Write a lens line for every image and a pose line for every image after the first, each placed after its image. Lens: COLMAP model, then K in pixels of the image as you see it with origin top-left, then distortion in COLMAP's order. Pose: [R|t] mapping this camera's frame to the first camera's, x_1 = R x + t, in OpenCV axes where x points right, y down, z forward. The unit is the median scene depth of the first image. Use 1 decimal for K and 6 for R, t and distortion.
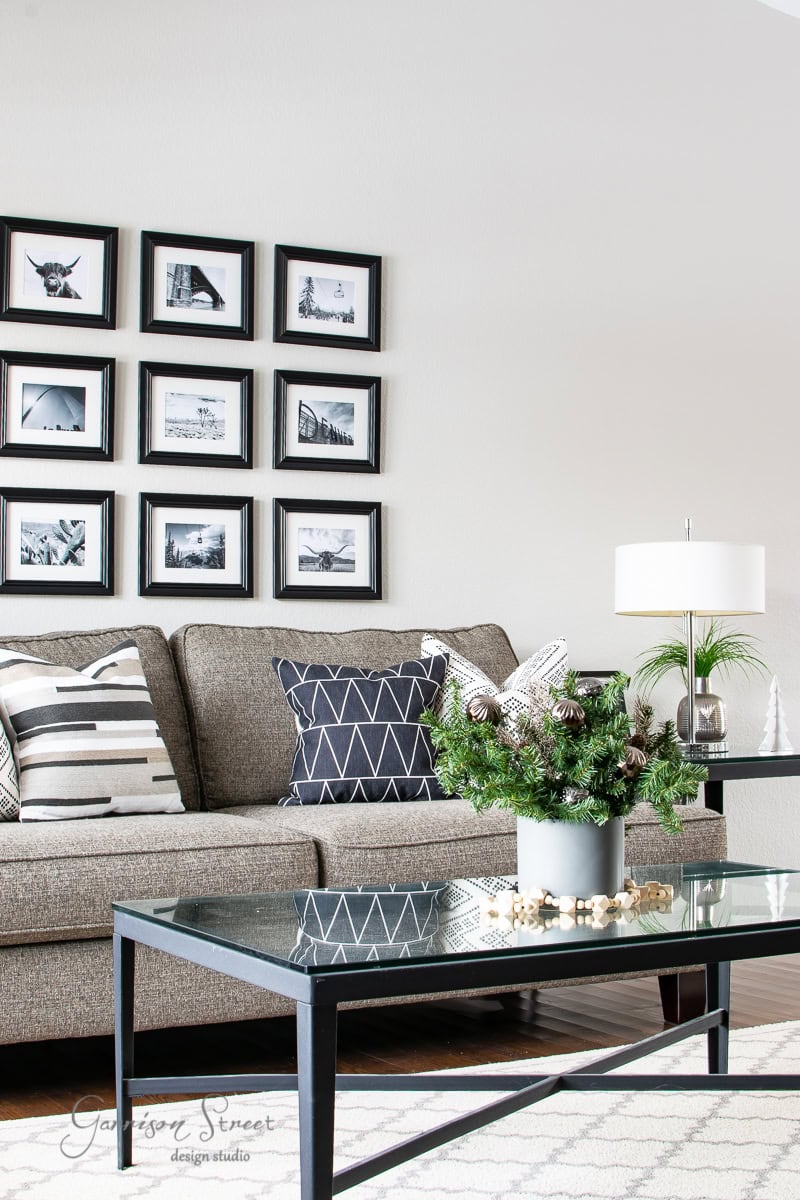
lens RADIAL K [[1891.7, 0, 400.0], [0, 1891.7, 600.0], [0, 0, 1]] dist [-0.118916, -0.293247]
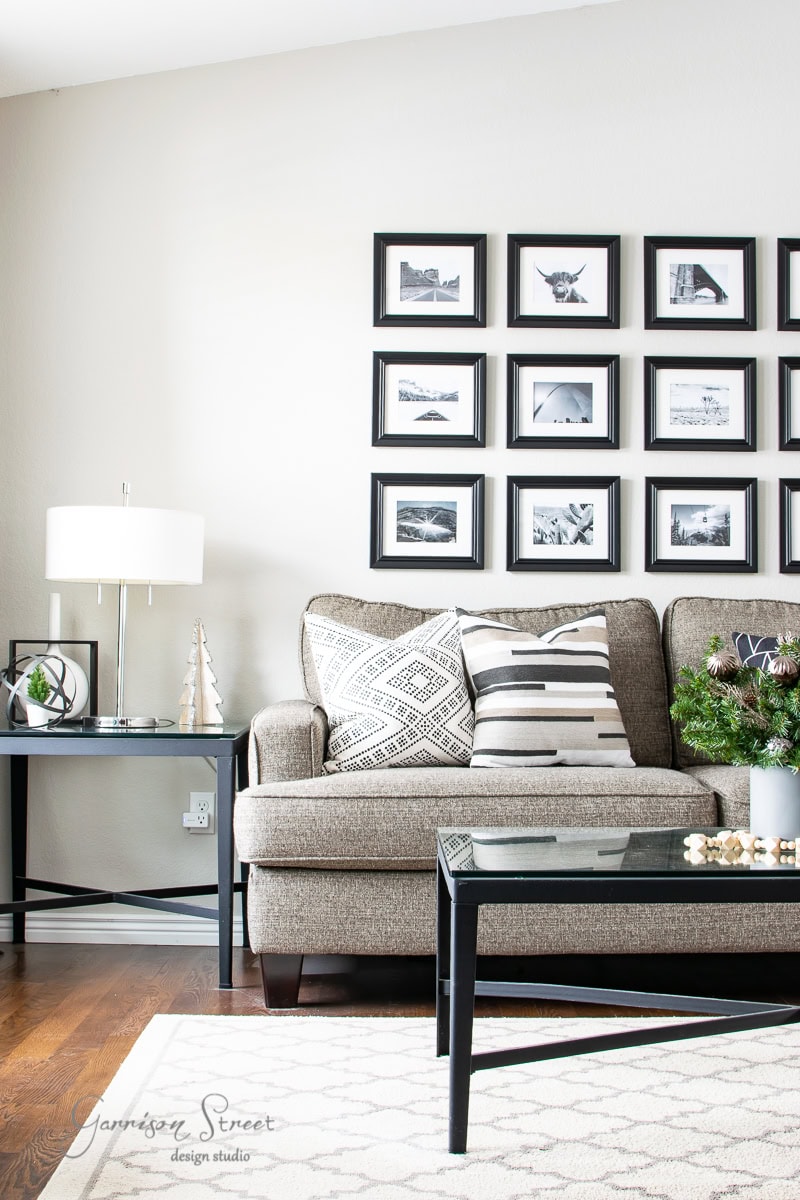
lens RADIAL K [[1891.7, 0, 400.0], [0, 1891.7, 600.0], [0, 0, 1]] dist [-0.118916, -0.293247]
pose [[0.884535, -0.004895, -0.466448, 0.247122], [0.006407, 0.999978, 0.001654, 0.011516], [0.466429, -0.004452, 0.884547, -0.029835]]
